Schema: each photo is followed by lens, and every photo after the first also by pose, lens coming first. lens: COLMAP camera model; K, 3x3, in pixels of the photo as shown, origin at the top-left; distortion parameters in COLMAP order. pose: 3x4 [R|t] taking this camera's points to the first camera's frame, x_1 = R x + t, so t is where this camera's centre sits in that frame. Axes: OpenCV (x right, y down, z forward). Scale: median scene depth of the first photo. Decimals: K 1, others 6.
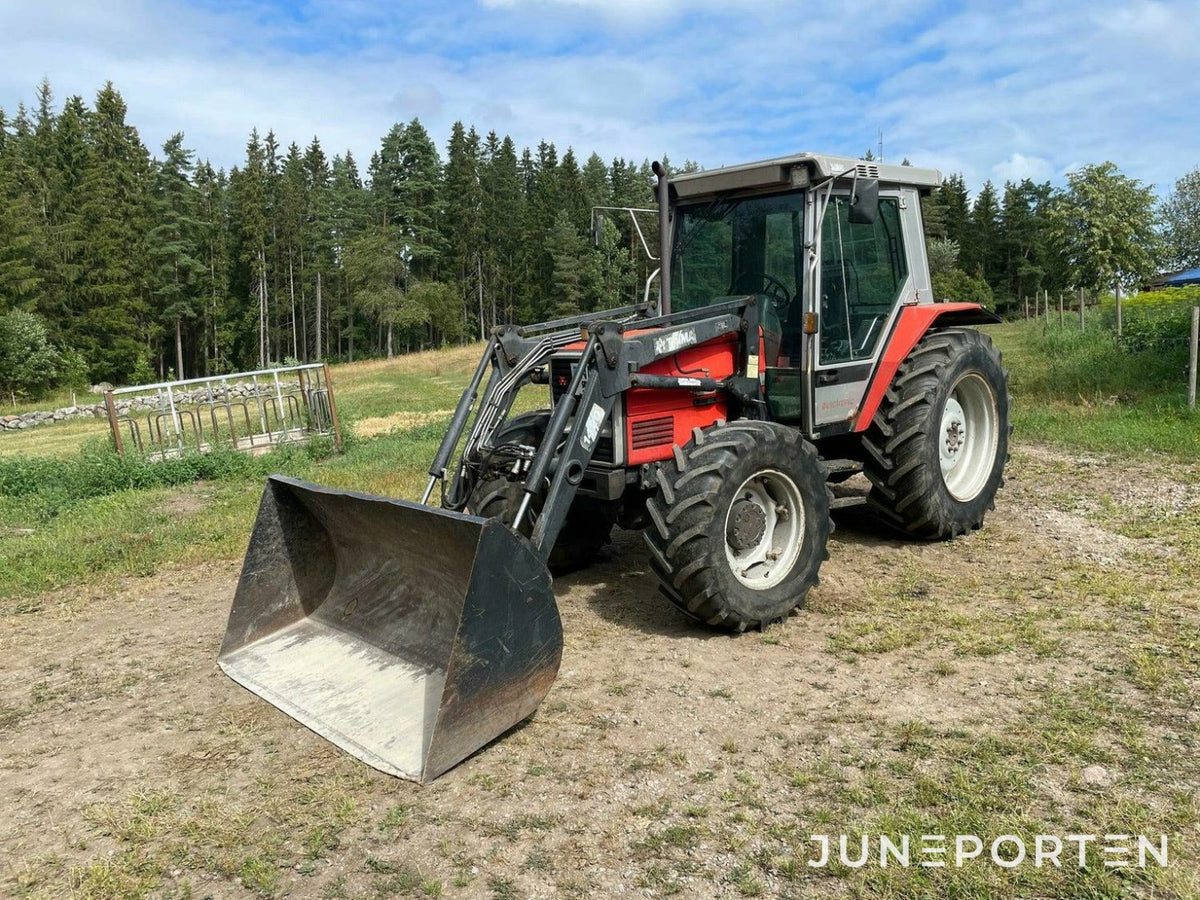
lens RADIAL K [[923.7, 0, 591.9], [0, 923.7, 419.8], [0, 0, 1]] dist [0.087800, -0.119623]
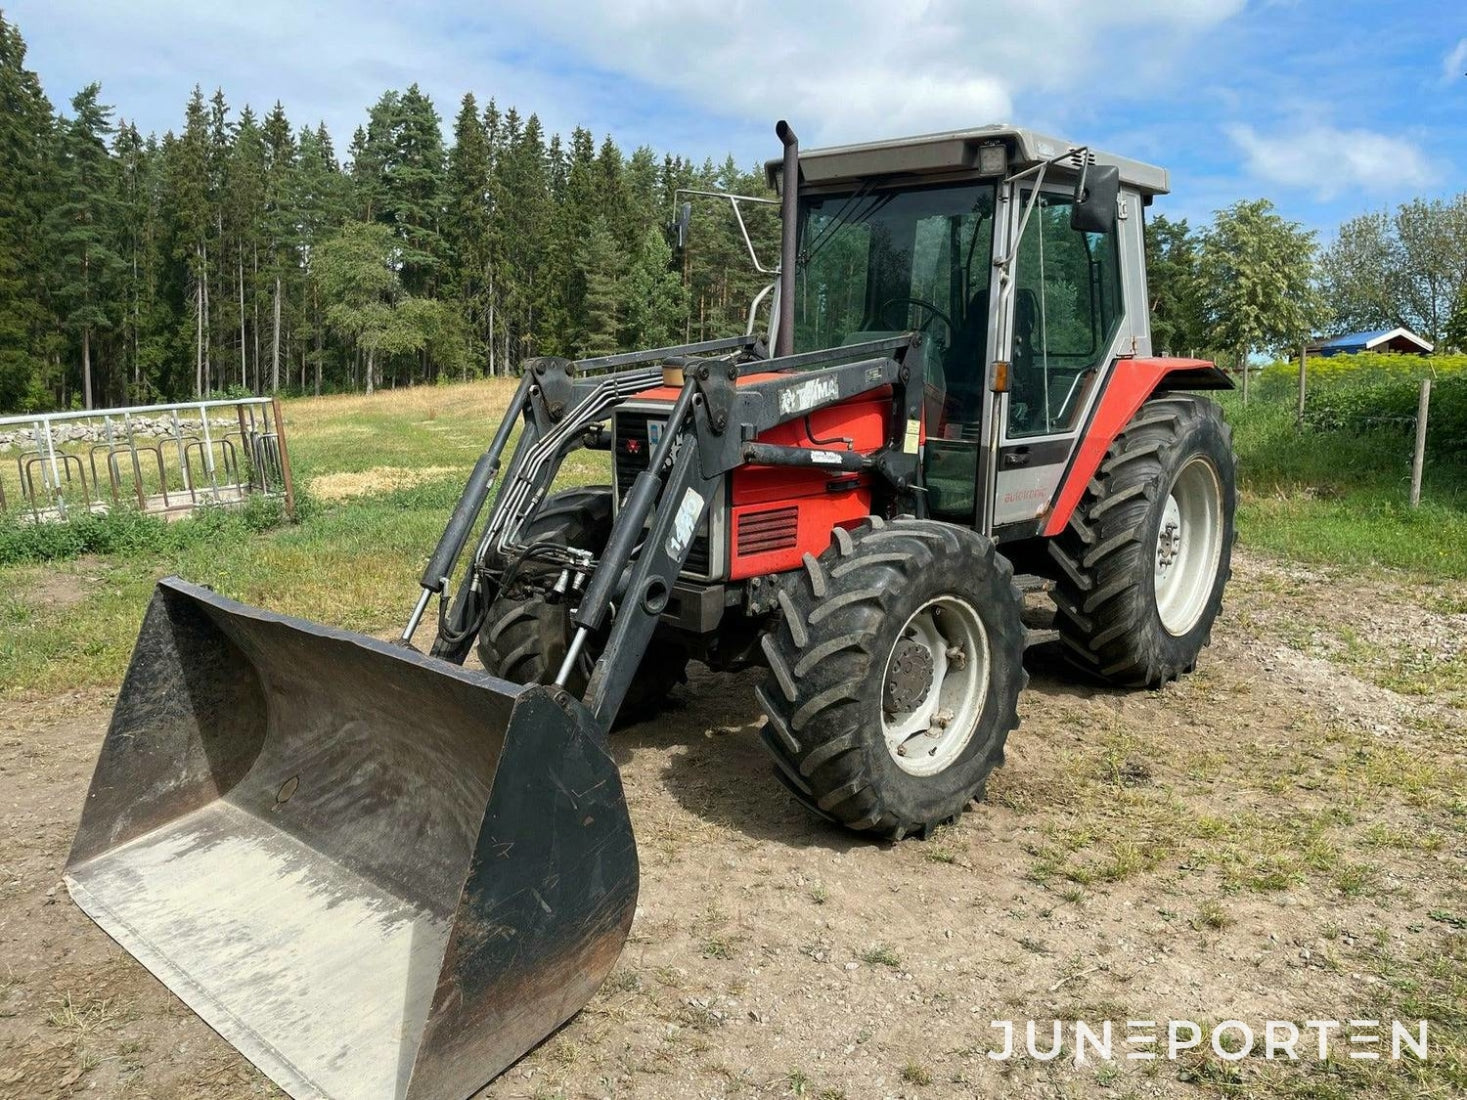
lens RADIAL K [[1129.2, 0, 737.0], [0, 1129.2, 524.5], [0, 0, 1]] dist [0.087800, -0.119623]
pose [[0.994340, 0.036325, 0.099841, -0.037064], [-0.039877, 0.998632, 0.033820, -0.017388], [-0.098476, -0.037610, 0.994428, 0.195263]]
